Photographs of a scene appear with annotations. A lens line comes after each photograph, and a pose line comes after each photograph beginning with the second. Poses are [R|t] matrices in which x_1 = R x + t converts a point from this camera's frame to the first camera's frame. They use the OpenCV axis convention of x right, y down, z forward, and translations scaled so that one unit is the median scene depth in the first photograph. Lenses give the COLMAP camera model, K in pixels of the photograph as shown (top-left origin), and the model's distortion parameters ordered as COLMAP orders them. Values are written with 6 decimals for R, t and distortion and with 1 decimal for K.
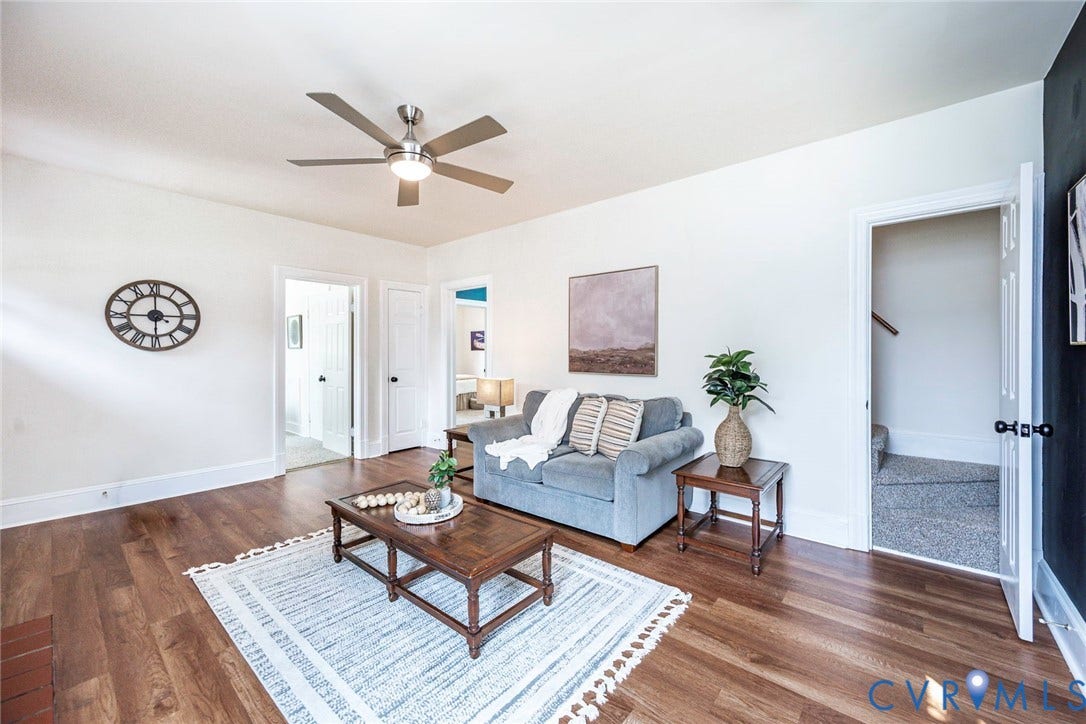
lens RADIAL K [[422.8, 0, 552.5], [0, 422.8, 356.2], [0, 0, 1]] dist [-0.001791, 0.000112]
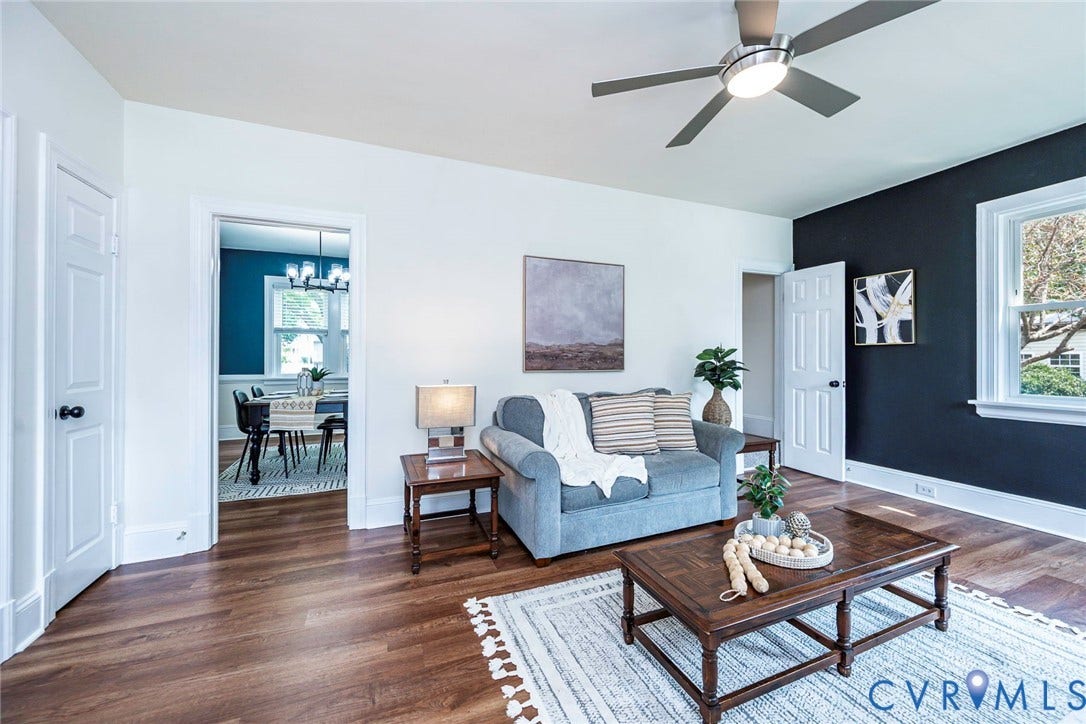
lens RADIAL K [[422.8, 0, 550.4], [0, 422.8, 358.1], [0, 0, 1]] dist [-0.001791, 0.000112]
pose [[0.452667, 0.008672, 0.891638, -0.727620], [0.013737, 0.999766, -0.016698, 0.029137], [-0.891574, 0.019807, 0.452442, 0.649583]]
